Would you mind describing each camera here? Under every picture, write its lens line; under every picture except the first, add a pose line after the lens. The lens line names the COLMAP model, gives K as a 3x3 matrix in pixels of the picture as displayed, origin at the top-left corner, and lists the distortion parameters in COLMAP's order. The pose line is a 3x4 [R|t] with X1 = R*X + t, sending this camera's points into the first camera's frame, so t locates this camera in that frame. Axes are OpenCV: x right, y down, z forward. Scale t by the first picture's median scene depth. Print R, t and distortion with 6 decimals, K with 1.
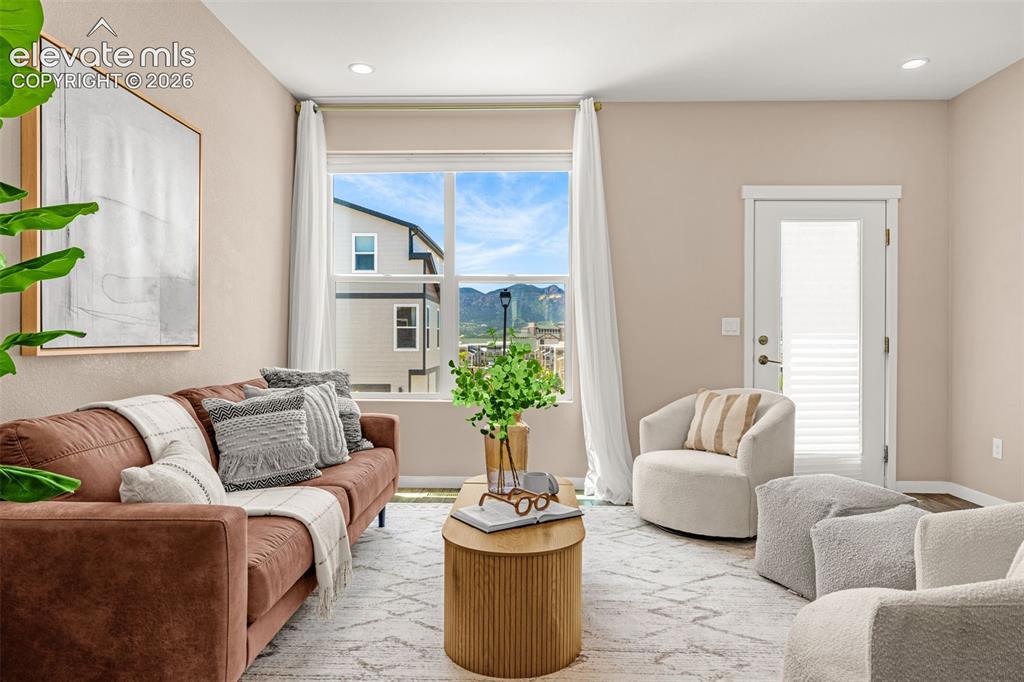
lens RADIAL K [[652.2, 0, 508.0], [0, 652.2, 338.8], [0, 0, 1]] dist [-0.023290, 0.001260]
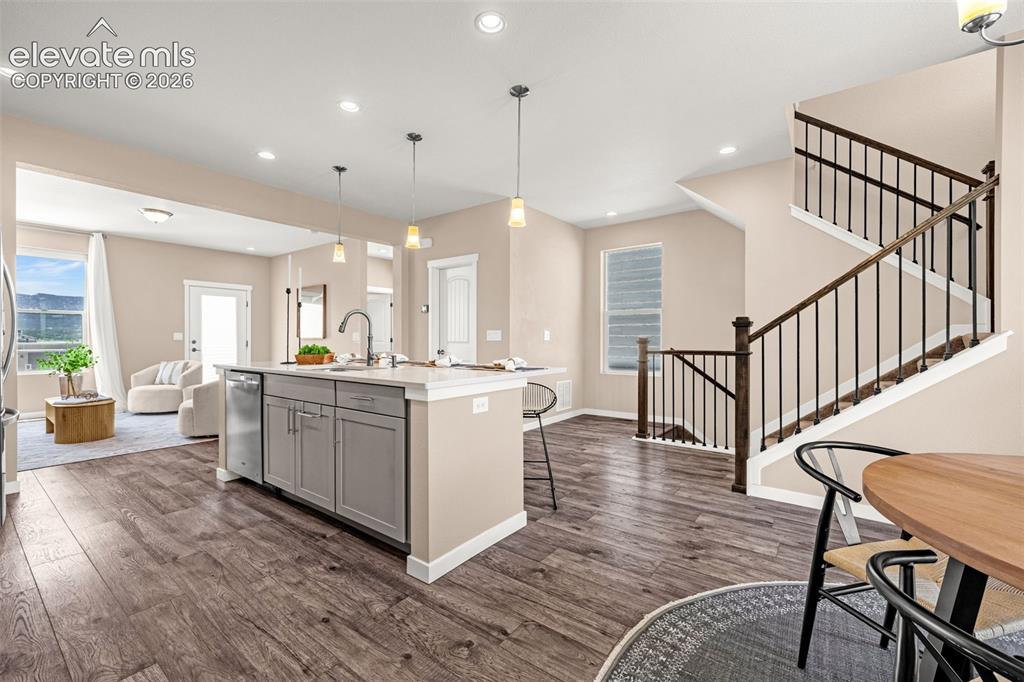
lens RADIAL K [[429.9, 0, 507.7], [0, 429.9, 338.6], [0, 0, 1]] dist [0.000378, 0.000231]
pose [[0.585238, -0.004087, 0.810851, -0.248613], [0.003829, 0.999990, 0.002277, -0.009708], [-0.810853, 0.001772, 0.585248, -0.972028]]
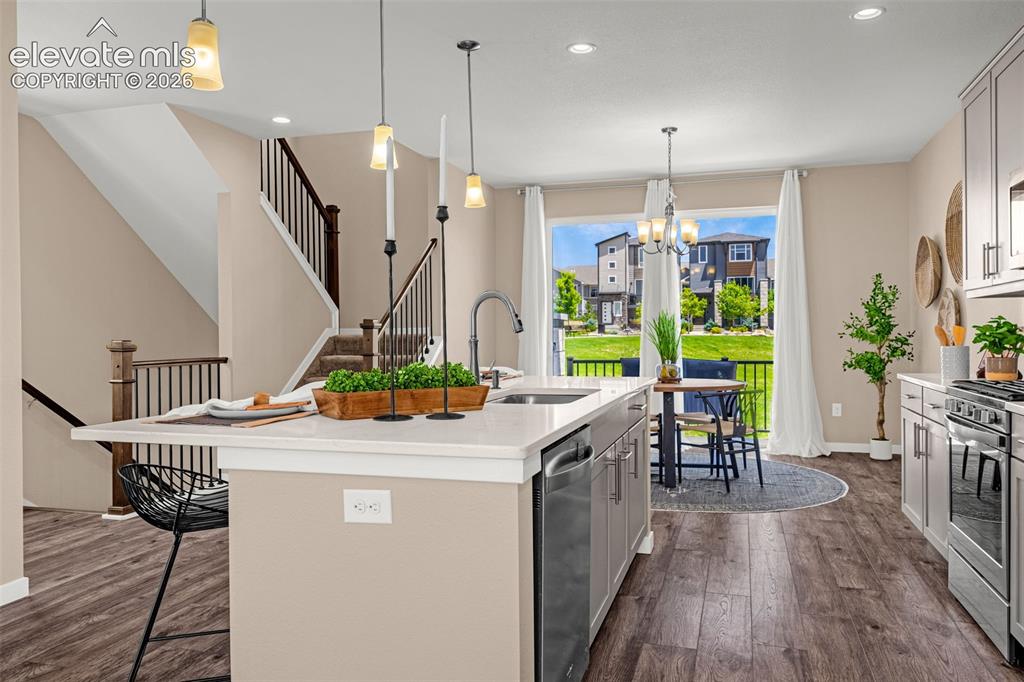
lens RADIAL K [[752.6, 0, 512.0], [0, 752.6, 341.0], [0, 0, 1]] dist [-0.010460, -0.002433]
pose [[-0.964336, 0.001654, 0.264677, -0.022904], [0.005231, 0.999904, 0.012812, -0.020387], [-0.264631, 0.013740, -0.964252, 0.247344]]
